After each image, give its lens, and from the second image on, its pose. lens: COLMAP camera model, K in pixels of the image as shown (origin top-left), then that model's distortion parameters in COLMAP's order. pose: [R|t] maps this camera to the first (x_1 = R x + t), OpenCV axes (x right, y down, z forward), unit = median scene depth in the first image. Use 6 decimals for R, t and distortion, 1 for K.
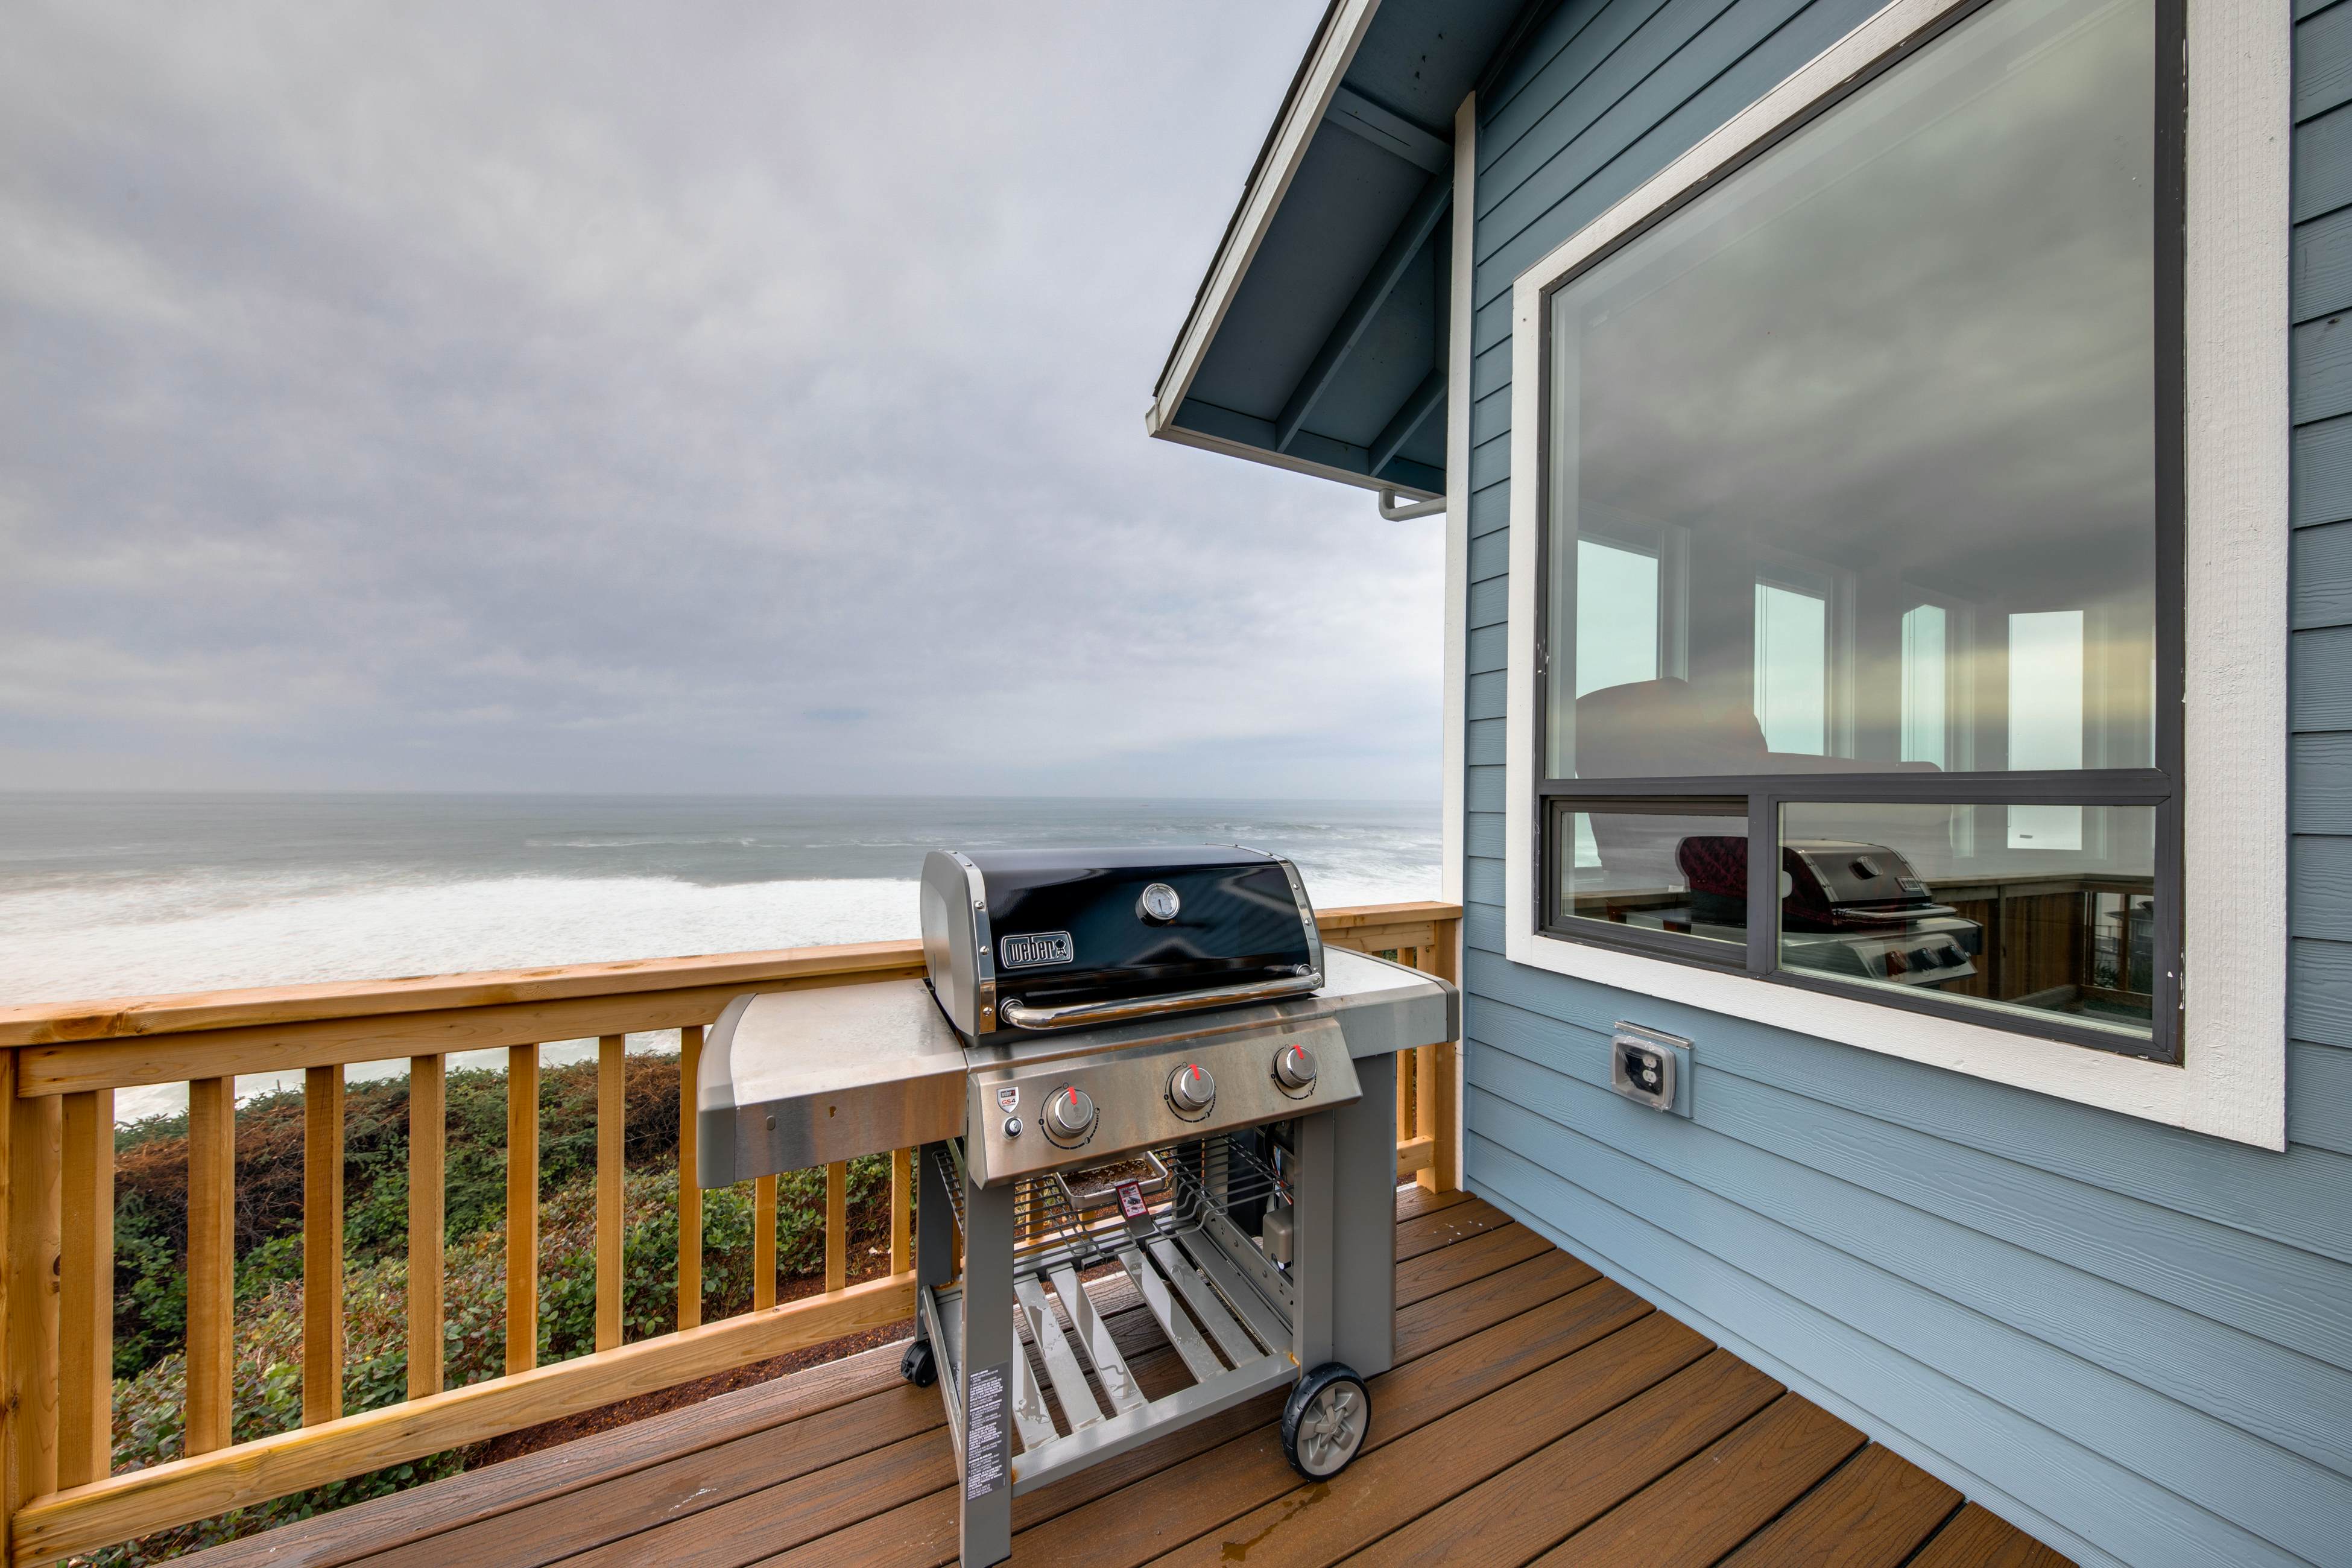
lens RADIAL K [[743.6, 0, 1169.8], [0, 743.6, 797.7], [0, 0, 1]] dist [0.001301, -0.000040]
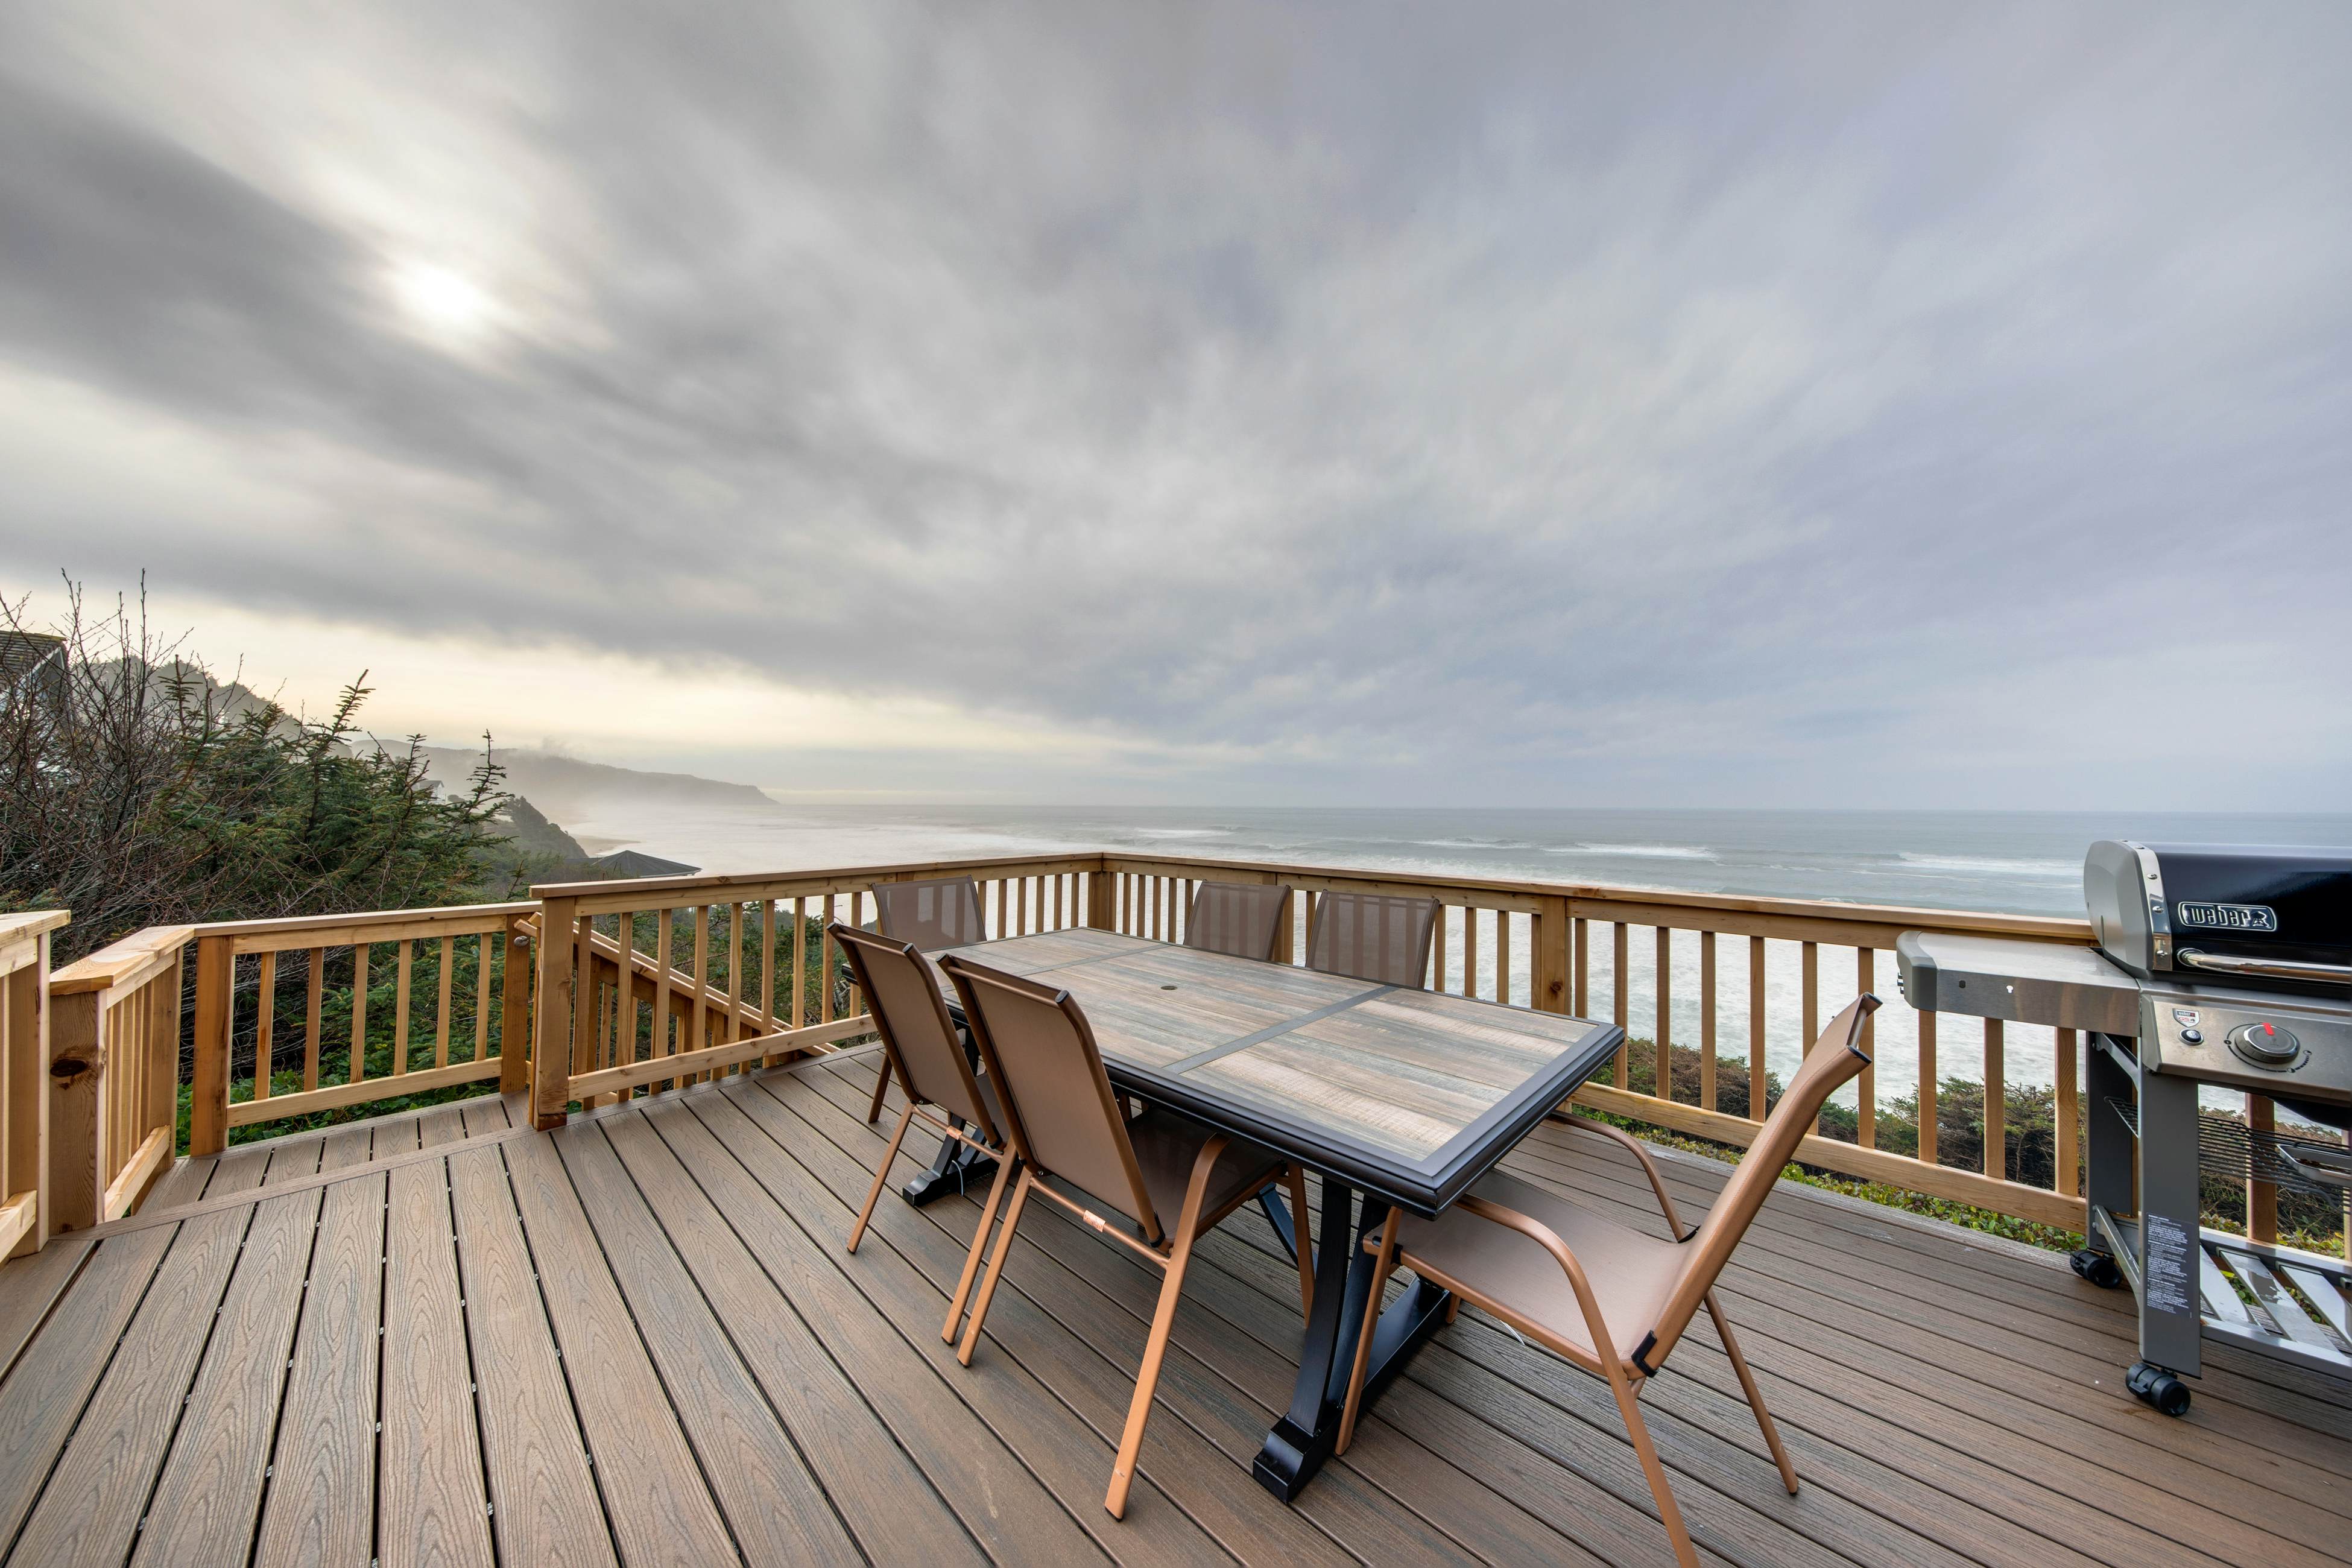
lens RADIAL K [[740.4, 0, 1168.4], [0, 740.4, 787.9], [0, 0, 1]] dist [-0.006968, -0.000079]
pose [[0.349429, -0.026255, -0.936595, 0.266443], [-0.008139, 0.999485, -0.031054, 0.031601], [0.936927, 0.018474, 0.349035, -0.824865]]
